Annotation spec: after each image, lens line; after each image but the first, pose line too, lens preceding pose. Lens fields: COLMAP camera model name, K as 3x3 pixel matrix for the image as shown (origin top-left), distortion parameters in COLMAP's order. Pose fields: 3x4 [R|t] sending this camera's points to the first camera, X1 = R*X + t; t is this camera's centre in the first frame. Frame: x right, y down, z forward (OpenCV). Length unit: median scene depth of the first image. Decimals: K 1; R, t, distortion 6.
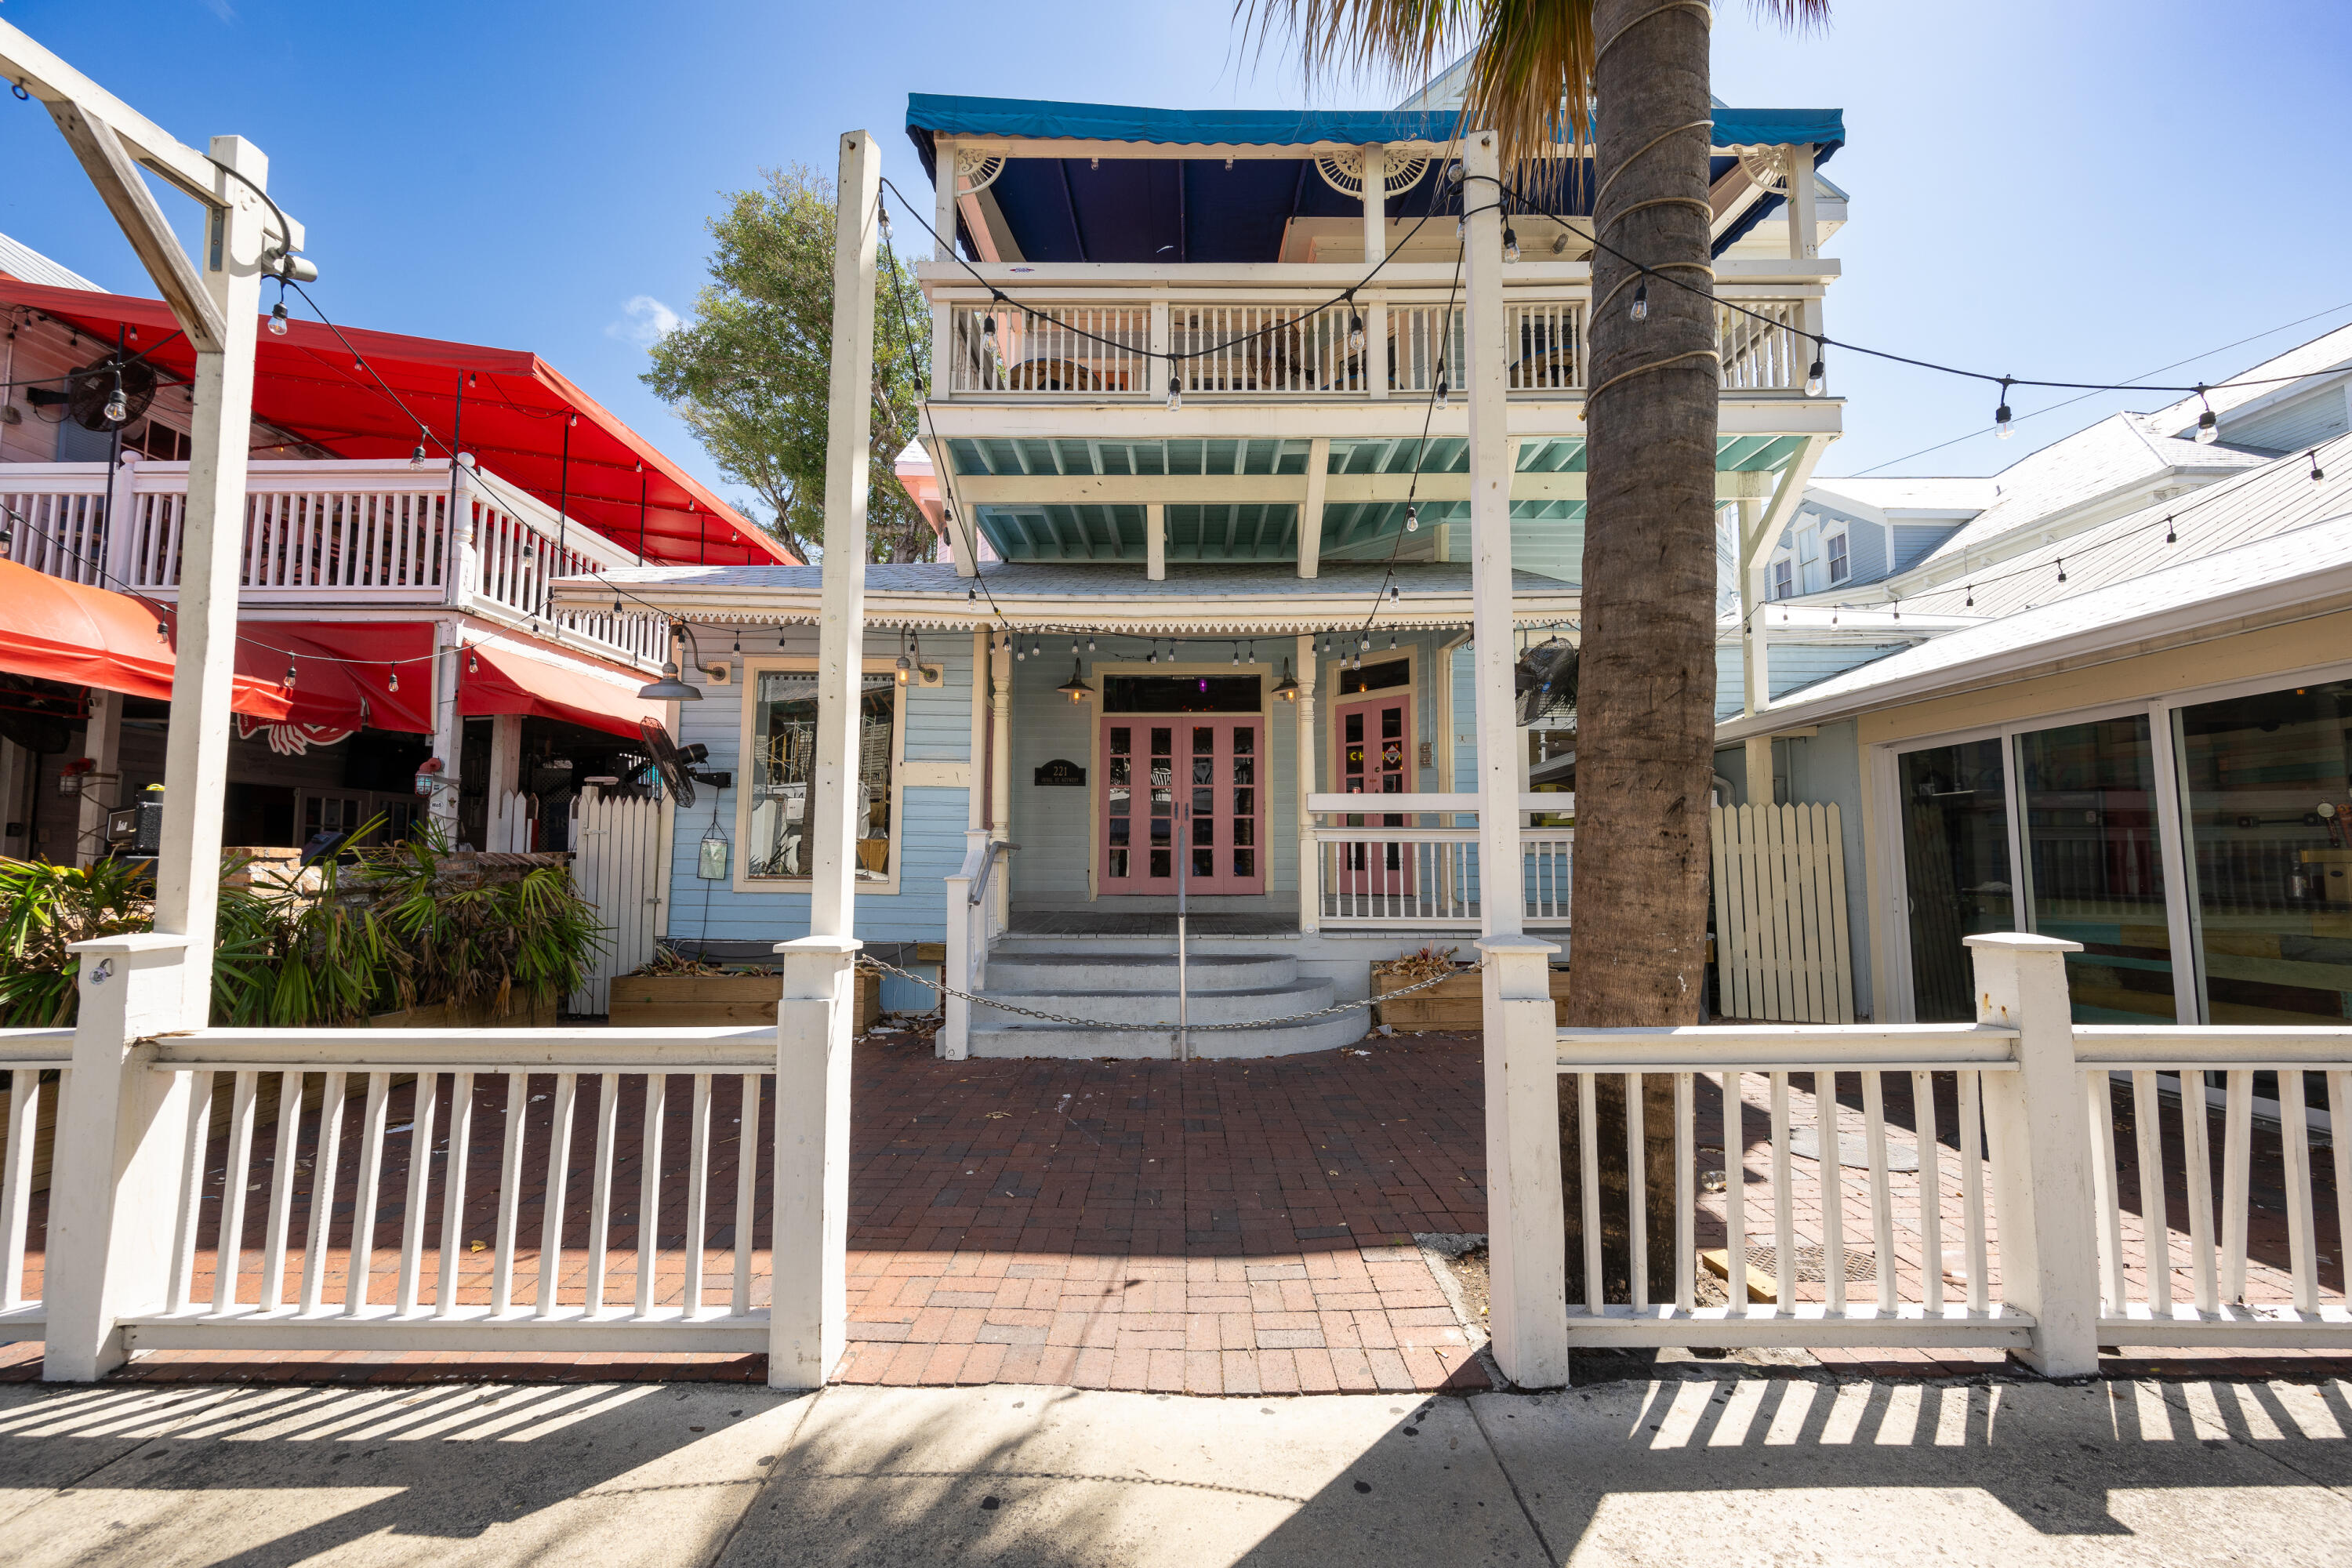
lens RADIAL K [[915.6, 0, 1177.8], [0, 915.6, 792.5], [0, 0, 1]] dist [-0.000835, -0.000387]
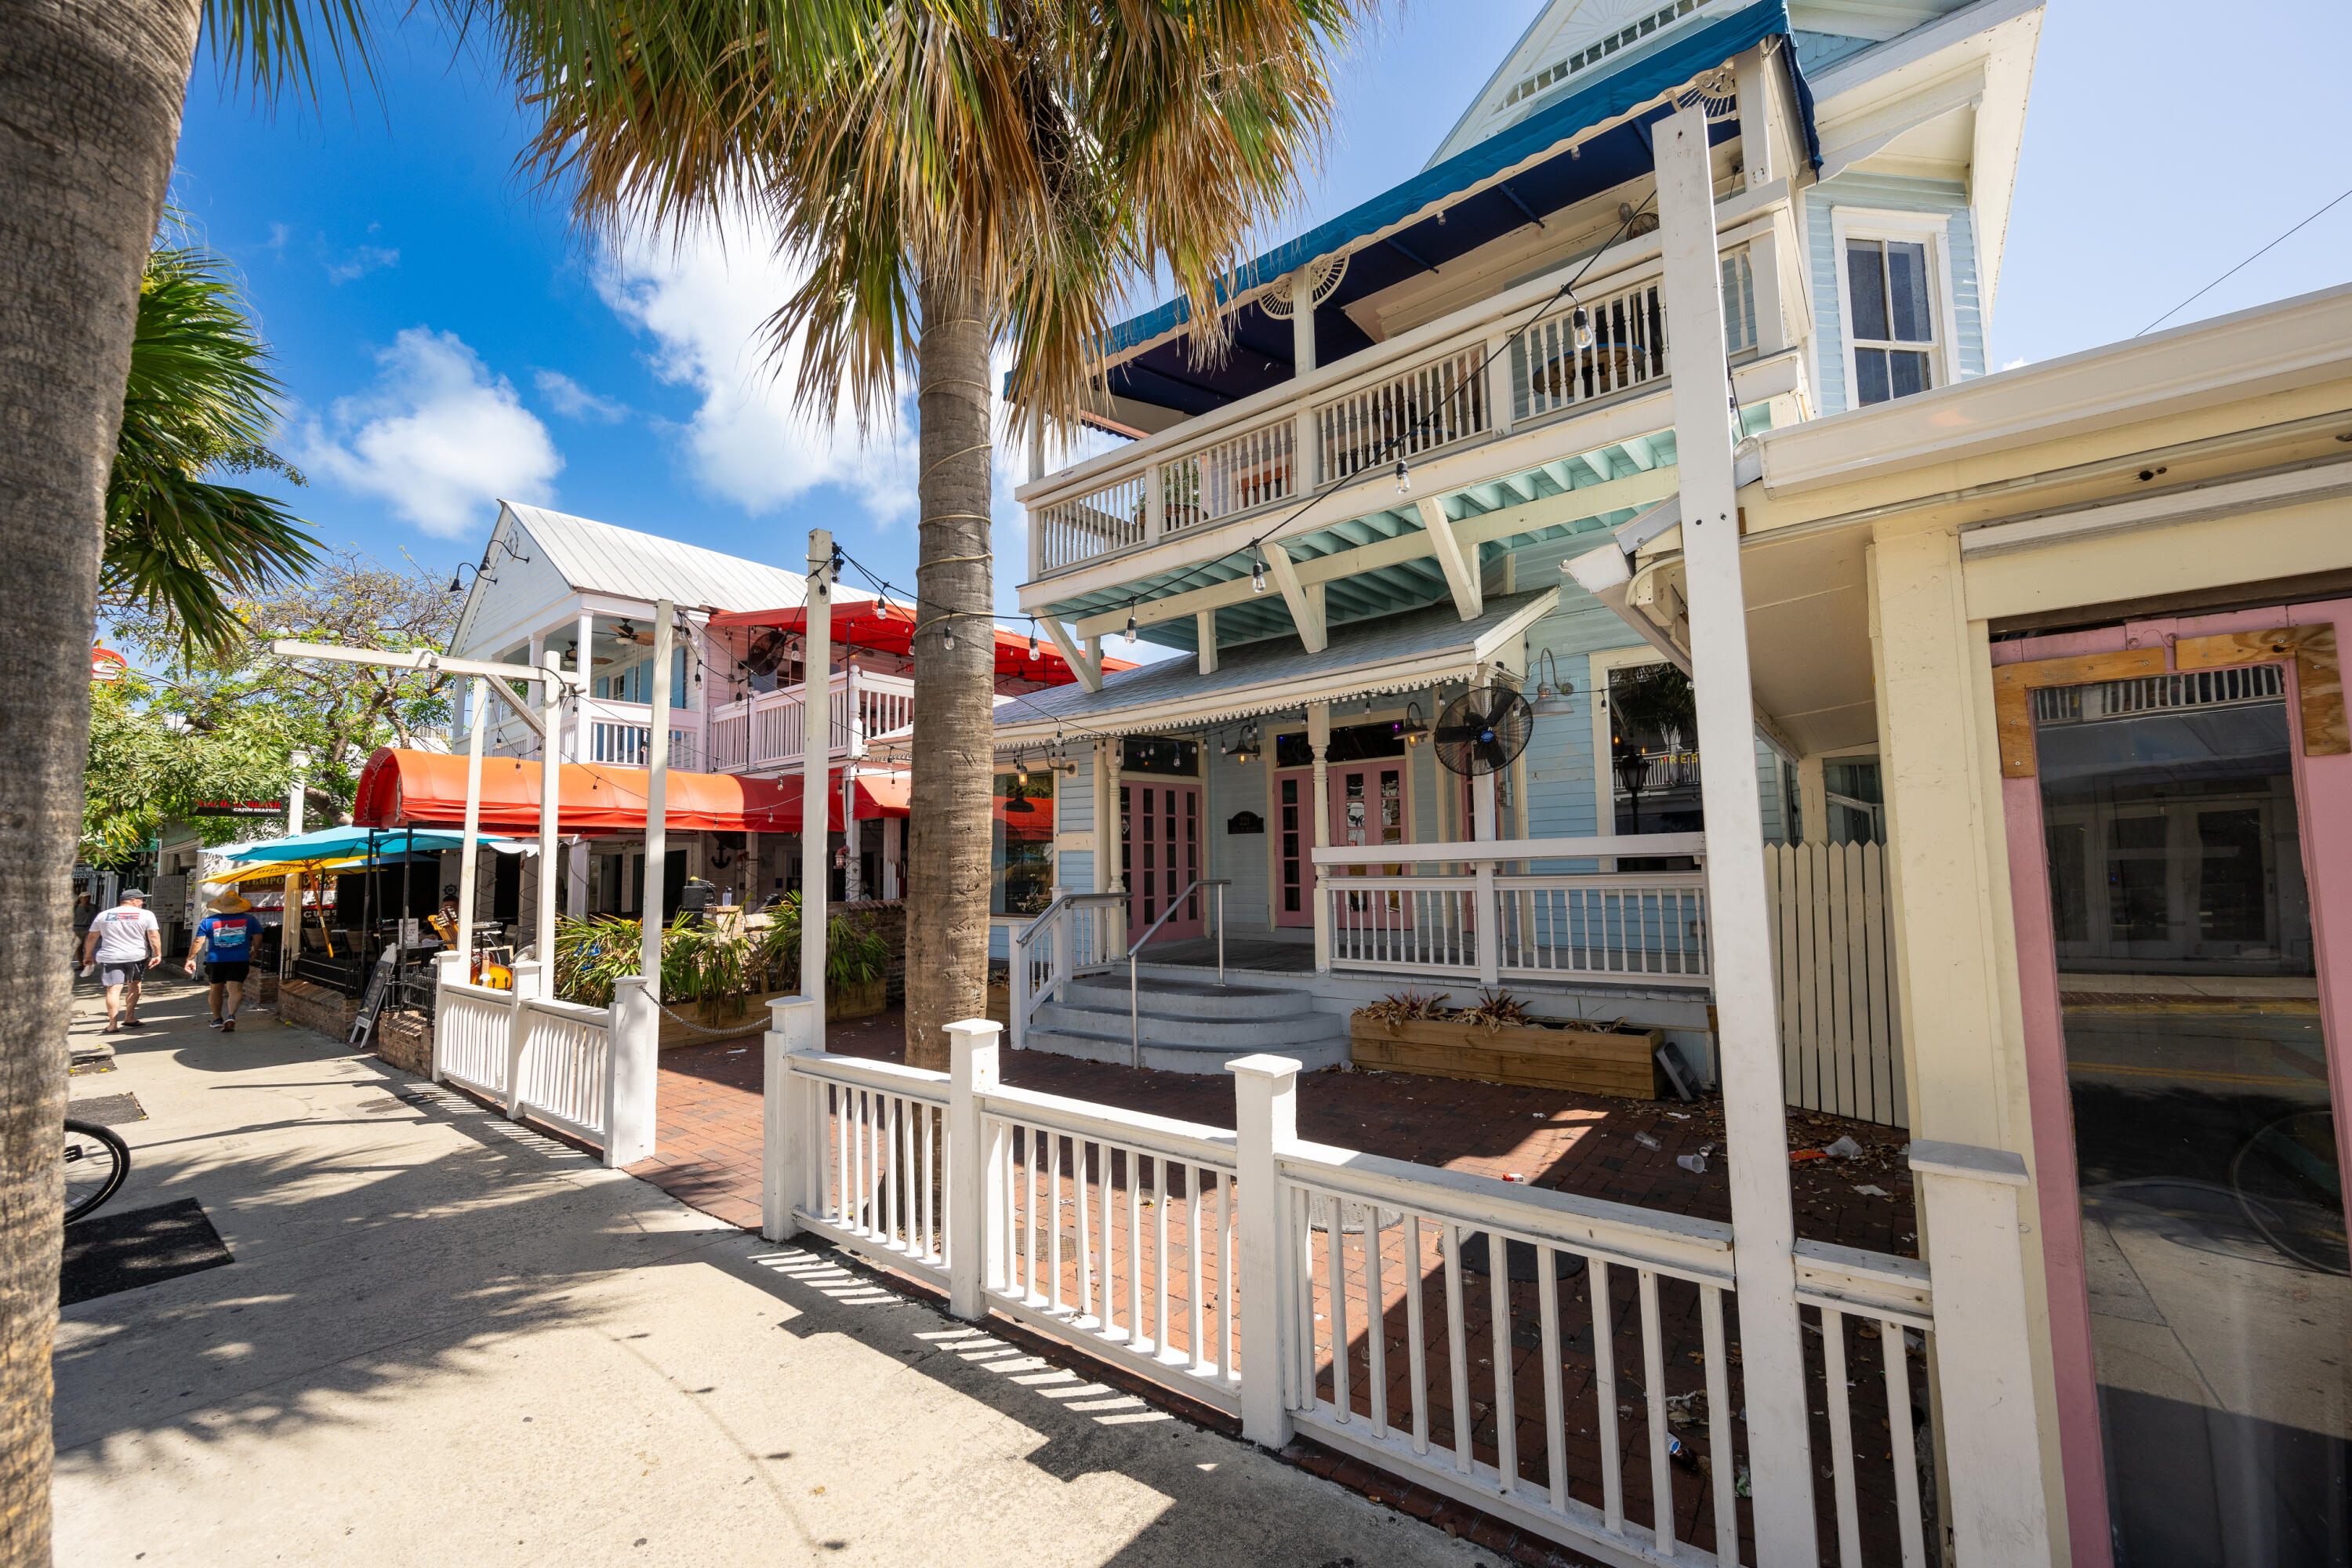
lens RADIAL K [[915.6, 0, 1177.8], [0, 915.6, 792.5], [0, 0, 1]] dist [-0.000835, -0.000387]
pose [[0.787371, -0.067244, -0.612801, 0.709153], [0.067605, 0.997456, -0.022589, -0.052611], [0.612761, -0.023642, 0.789915, 0.014045]]
